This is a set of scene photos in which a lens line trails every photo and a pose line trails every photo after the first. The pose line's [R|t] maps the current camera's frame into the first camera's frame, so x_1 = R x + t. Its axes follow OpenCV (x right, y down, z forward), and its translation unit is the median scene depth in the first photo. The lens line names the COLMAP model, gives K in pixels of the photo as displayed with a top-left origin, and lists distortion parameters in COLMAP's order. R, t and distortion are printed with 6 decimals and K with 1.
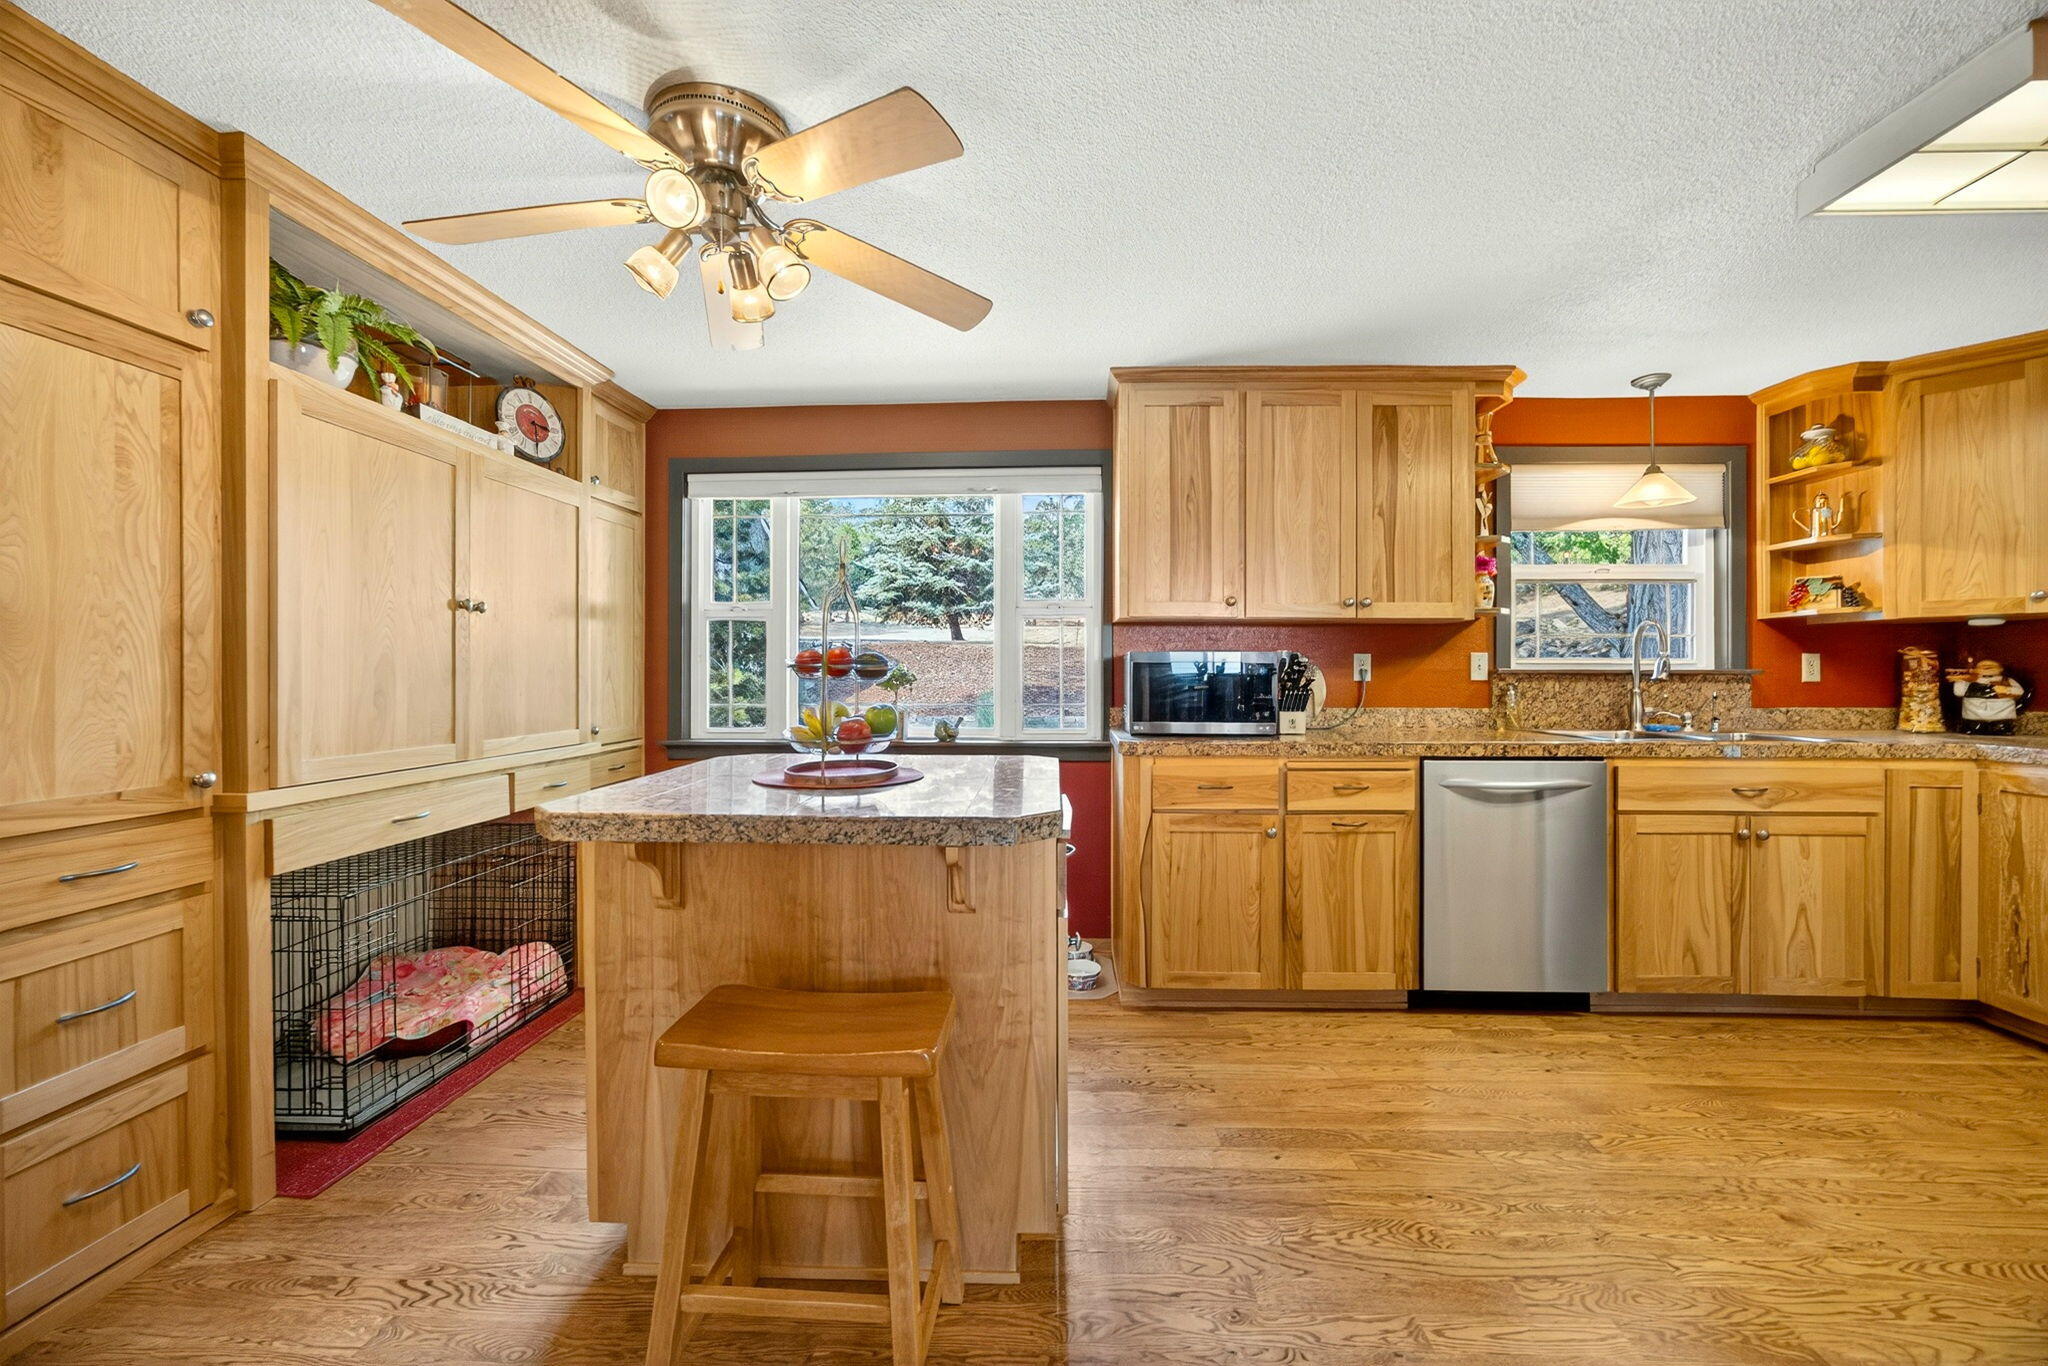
lens RADIAL K [[796.8, 0, 1044.7], [0, 796.8, 672.2], [0, 0, 1]] dist [-0.009758, 0.003137]
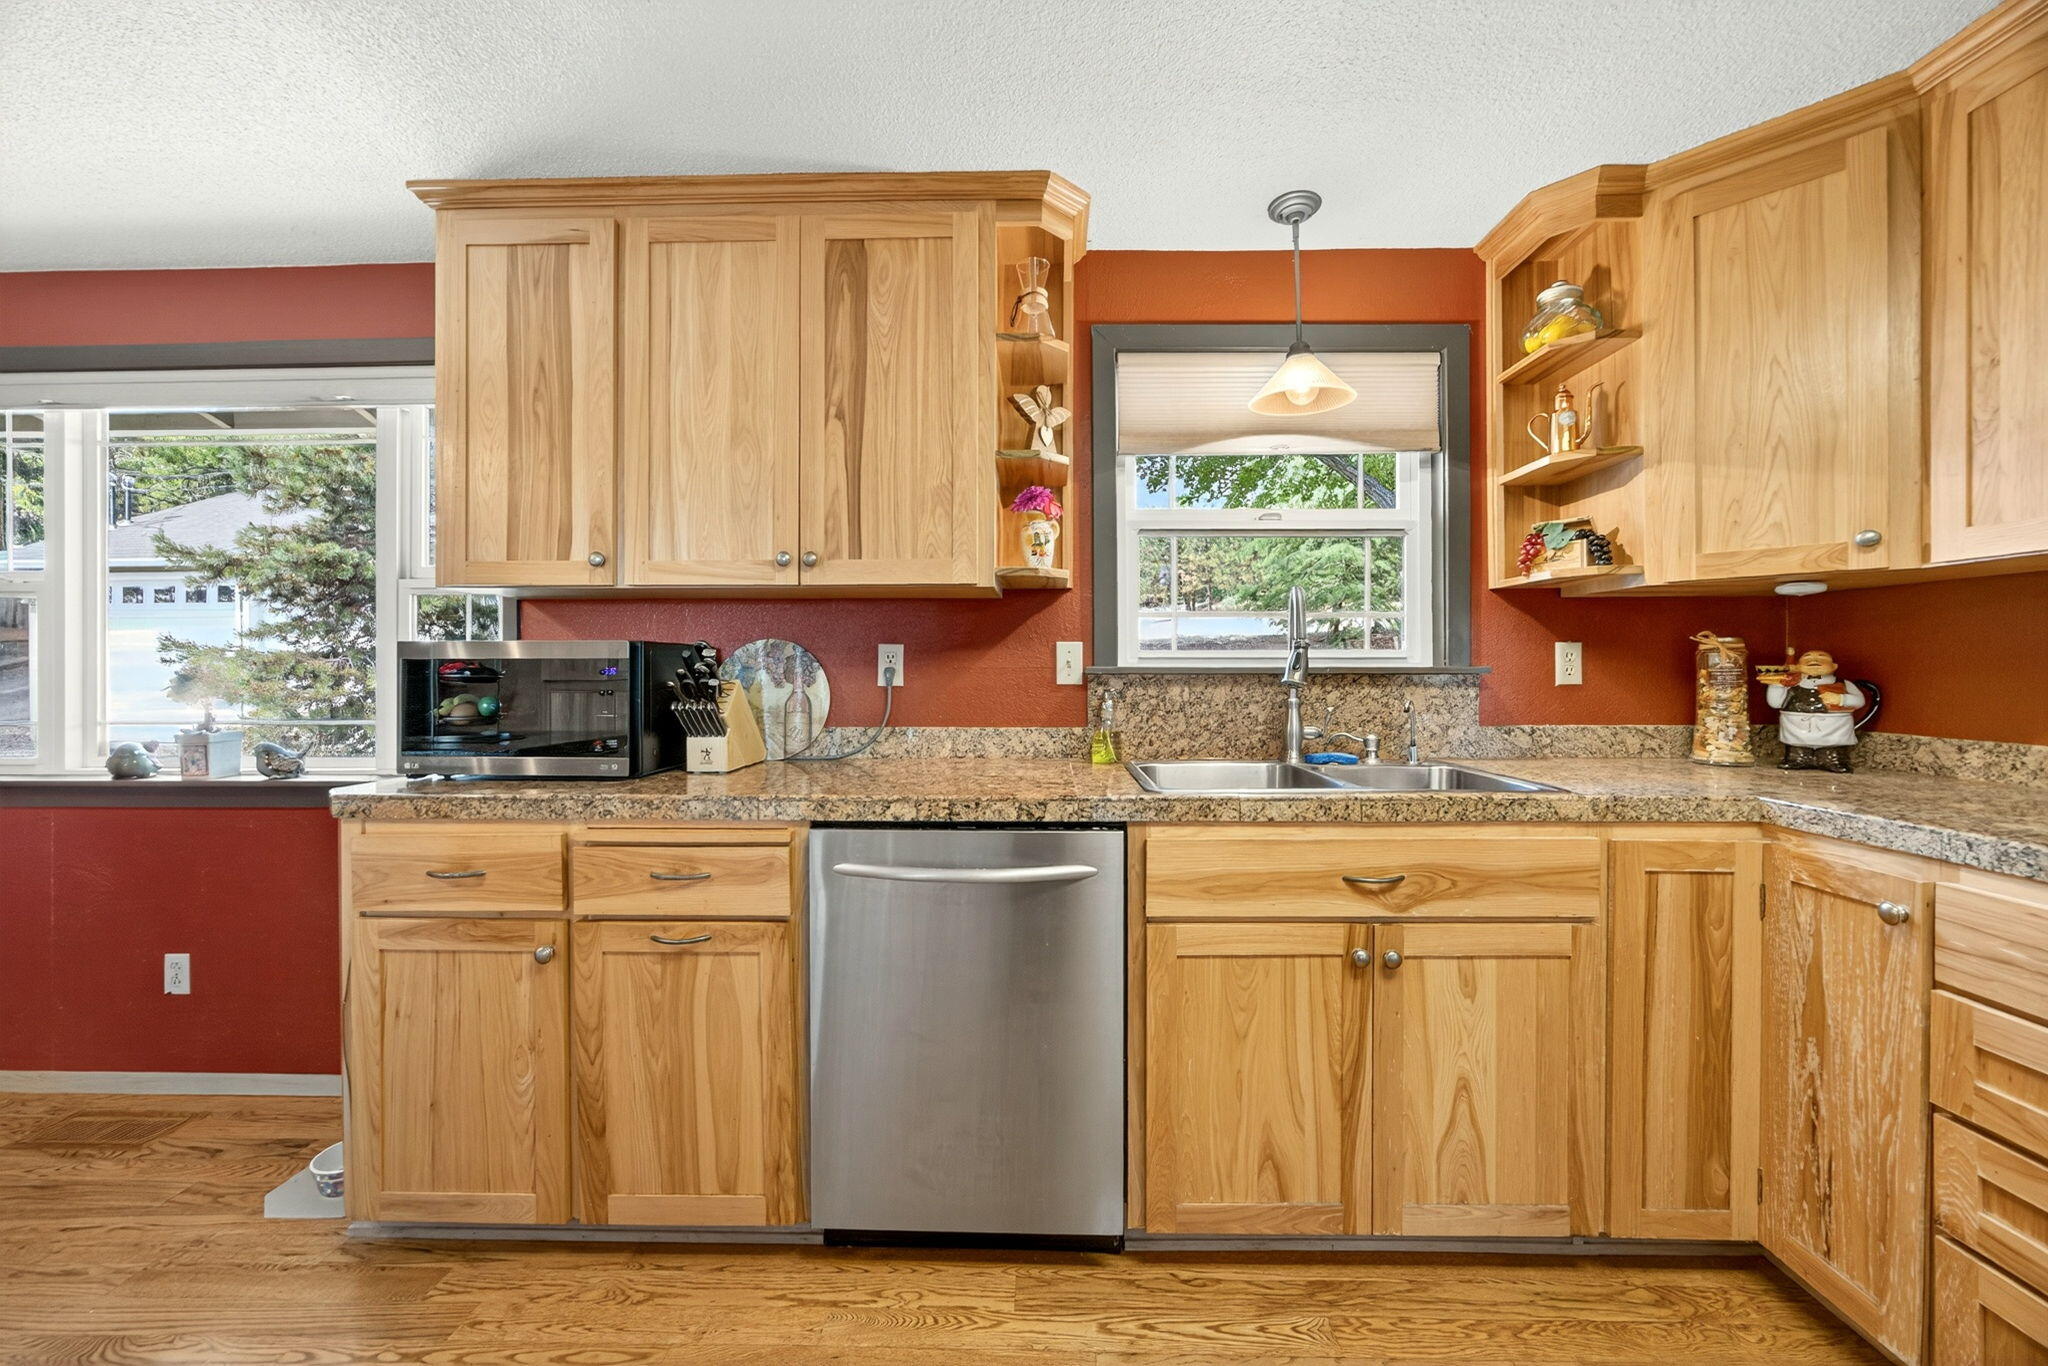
lens RADIAL K [[816.1, 0, 1027.5], [0, 816.1, 667.7], [0, 0, 1]] dist [-0.019713, 0.006135]
pose [[0.999915, -0.002725, 0.012769, 0.566057], [0.002726, 0.999996, -0.000068, -0.003802], [-0.012769, 0.000103, 0.999918, 0.373151]]
